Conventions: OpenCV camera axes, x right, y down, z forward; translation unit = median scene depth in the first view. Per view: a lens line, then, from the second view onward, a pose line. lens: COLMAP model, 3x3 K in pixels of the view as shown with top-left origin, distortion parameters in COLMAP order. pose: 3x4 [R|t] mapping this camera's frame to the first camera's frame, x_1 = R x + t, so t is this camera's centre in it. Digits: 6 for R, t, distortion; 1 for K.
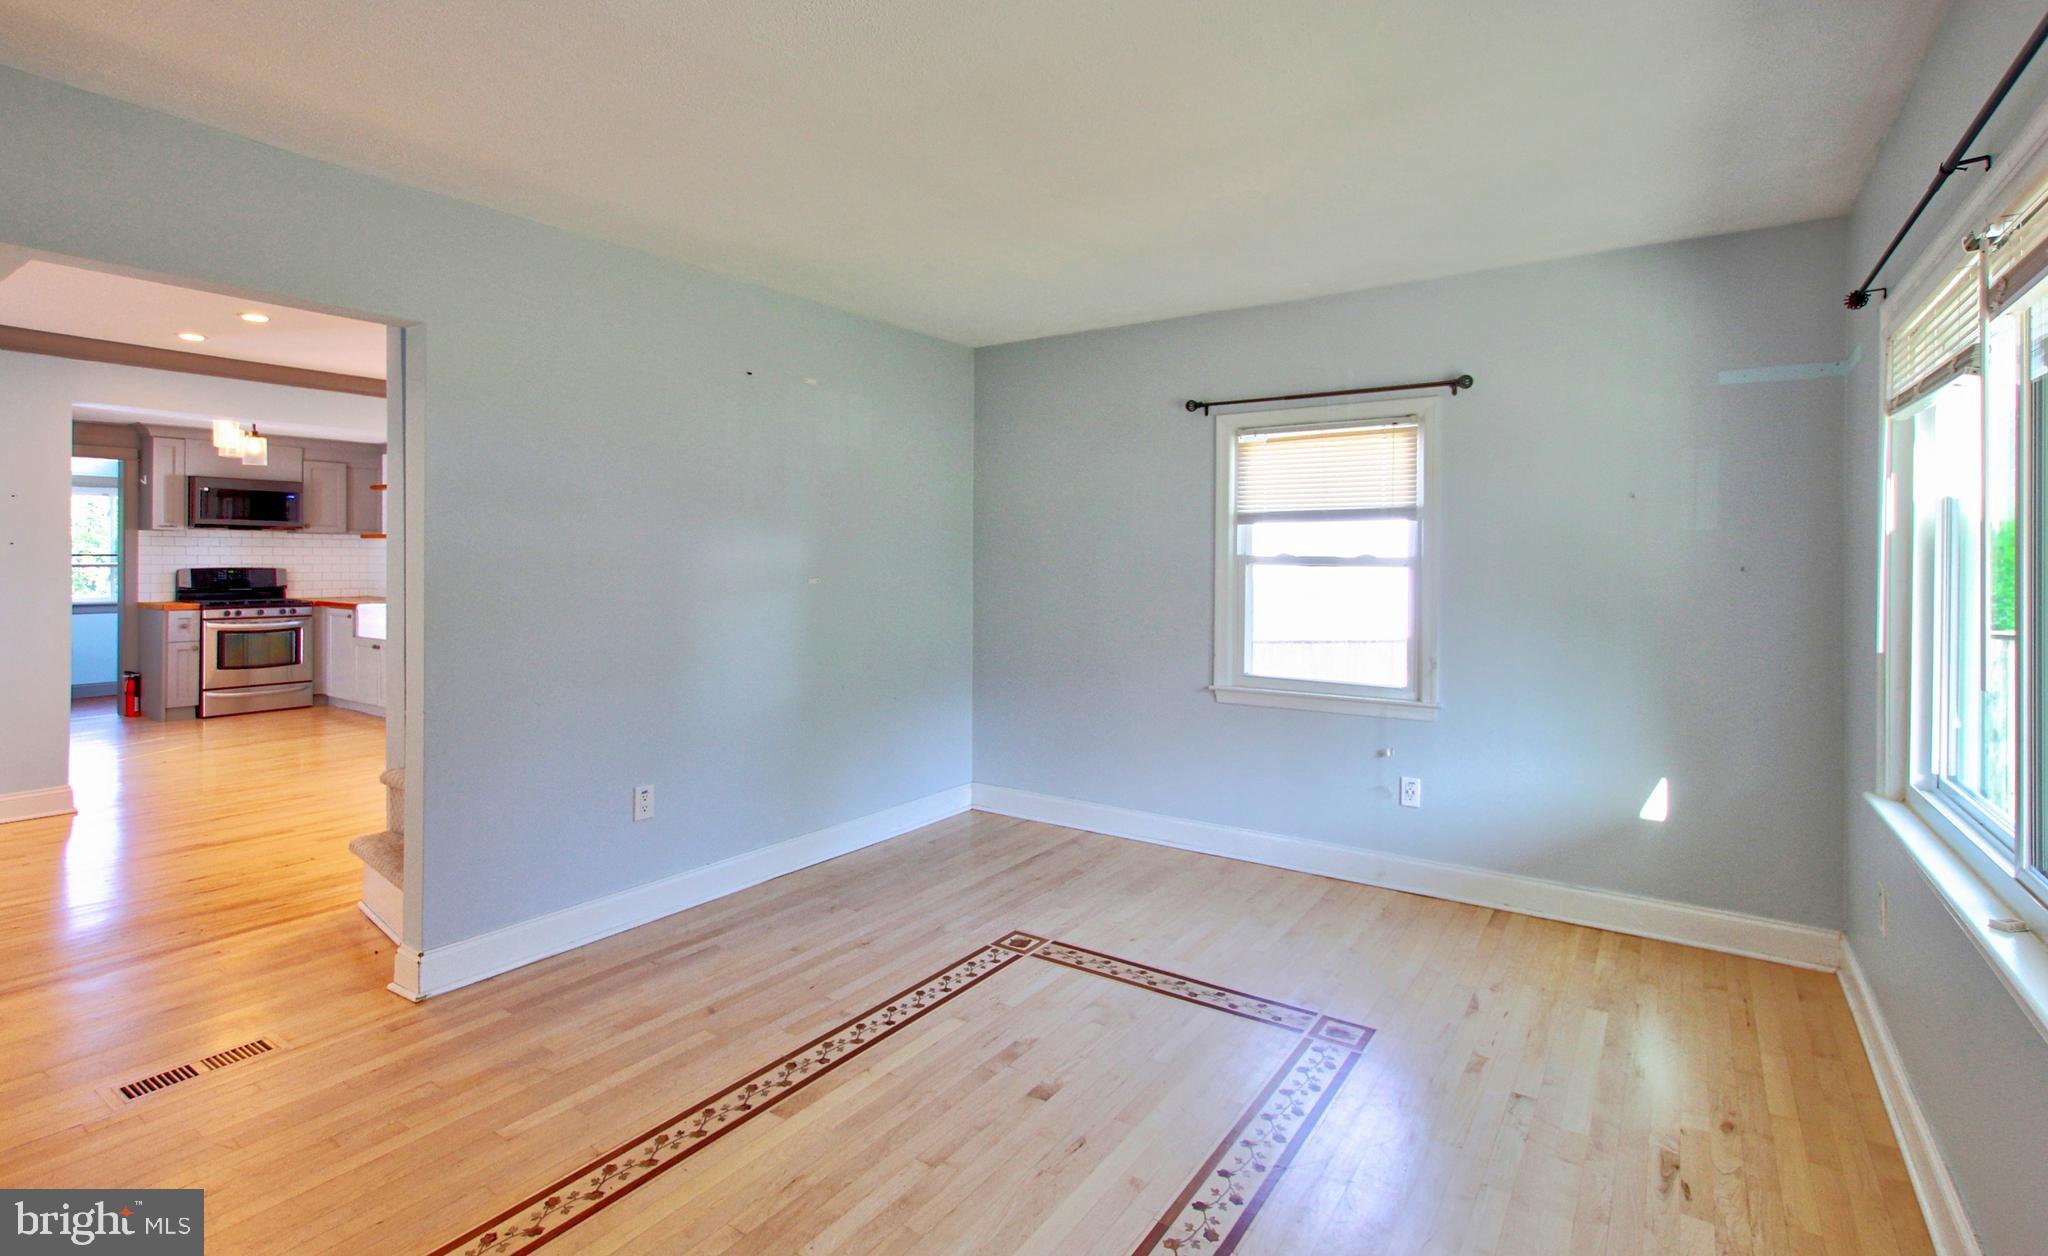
lens RADIAL K [[969.9, 0, 1013.6], [0, 969.9, 553.4], [0, 0, 1]] dist [0.001250, -0.001451]
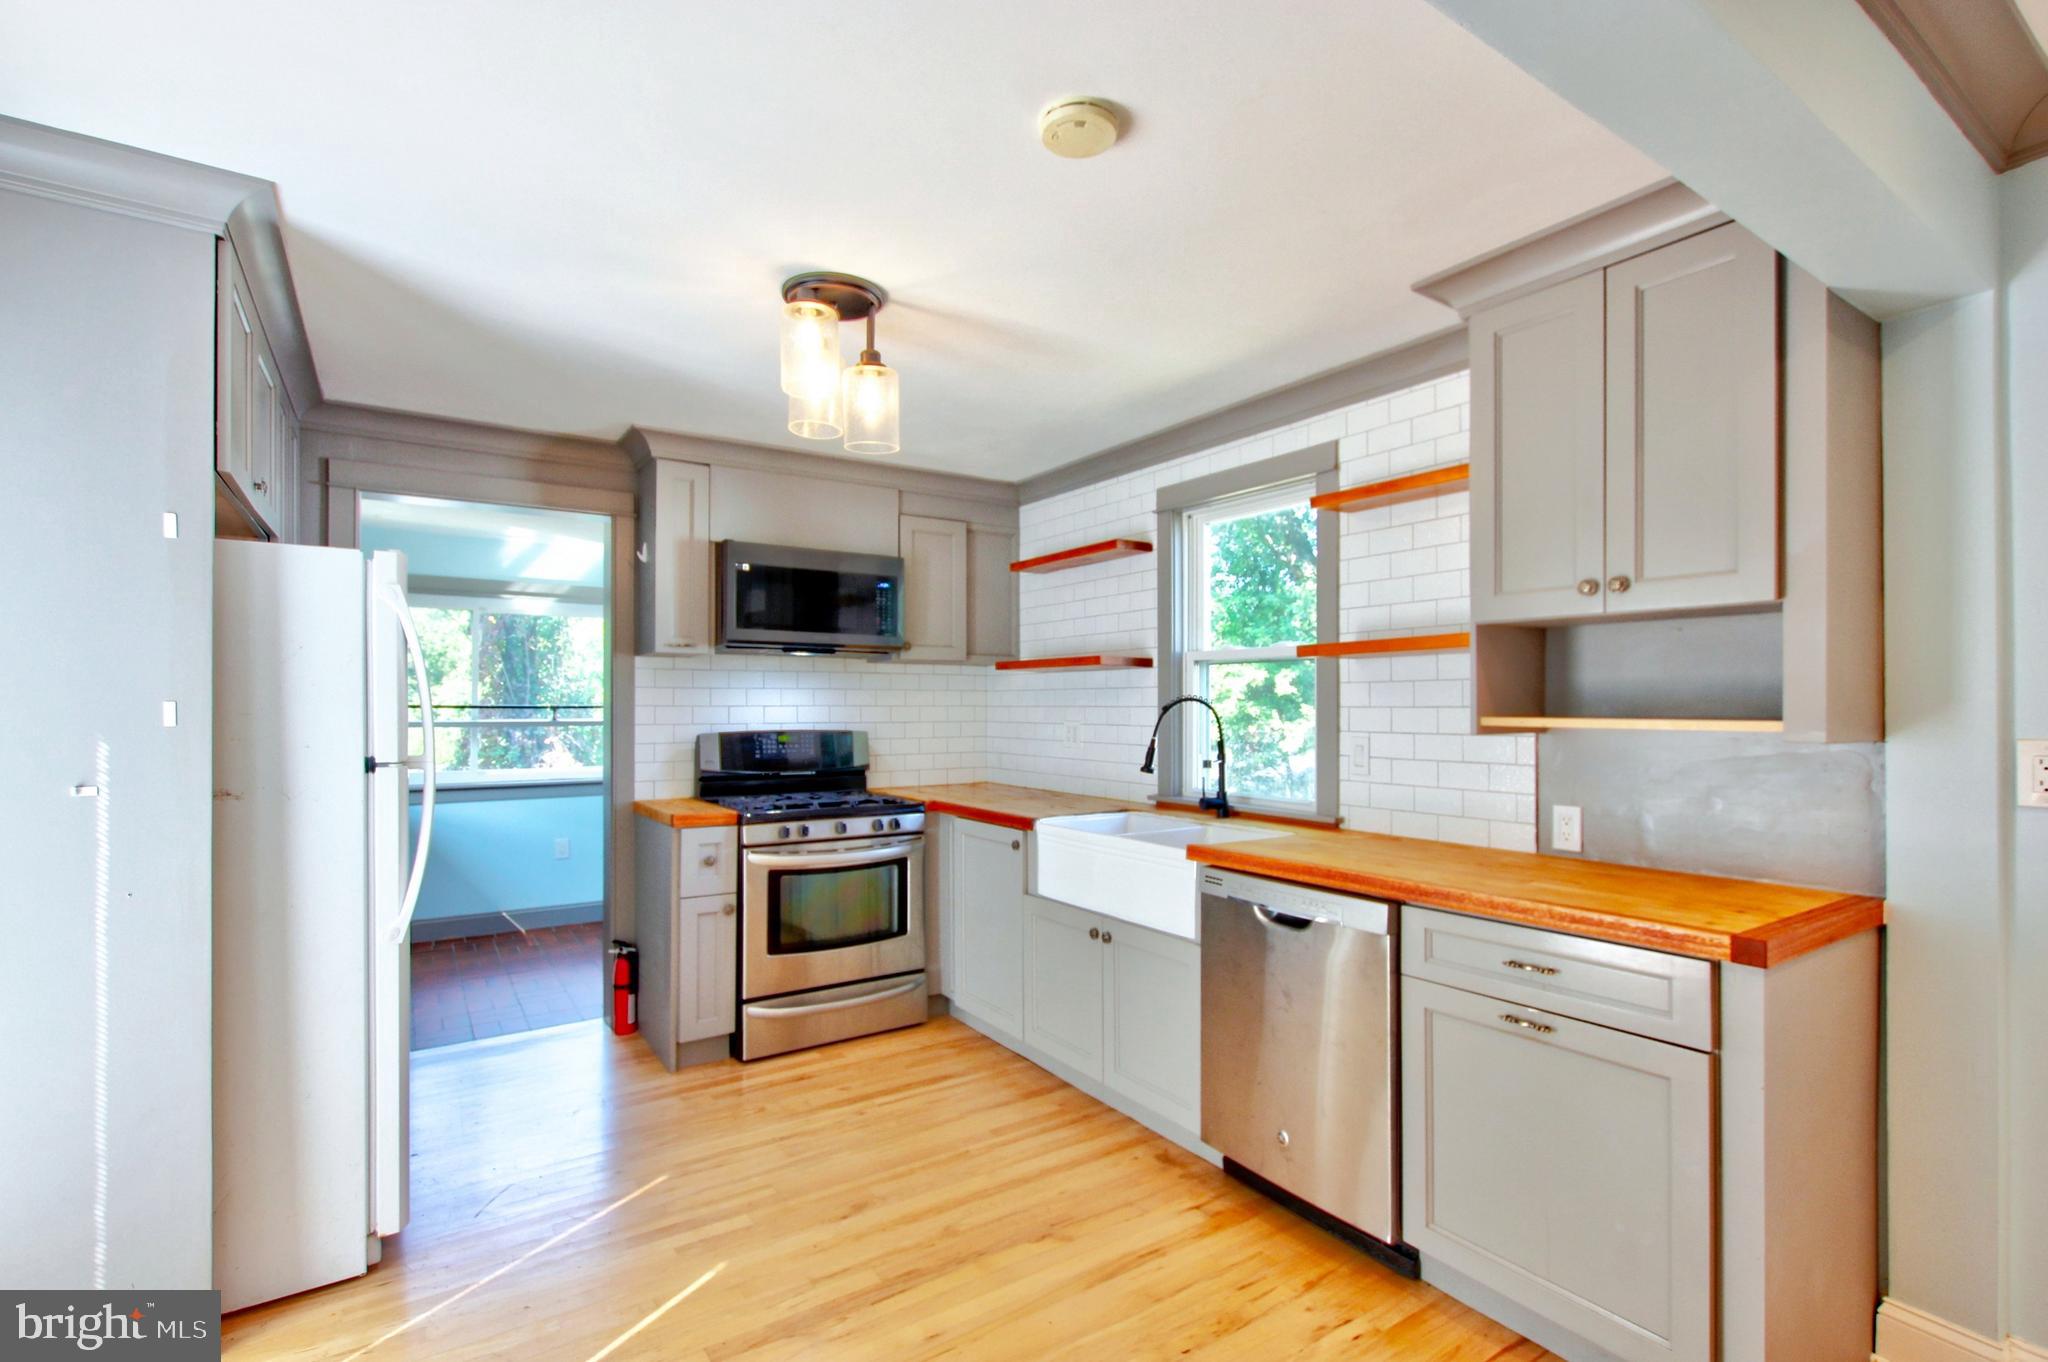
lens RADIAL K [[942.9, 0, 1020.2], [0, 942.9, 695.5], [0, 0, 1]] dist [0.002476, 0.000027]
pose [[0.928007, -0.008460, -0.372466, -0.526242], [0.004717, 0.999929, -0.010960, 0.002011], [0.372532, 0.008414, 0.927981, 0.610119]]
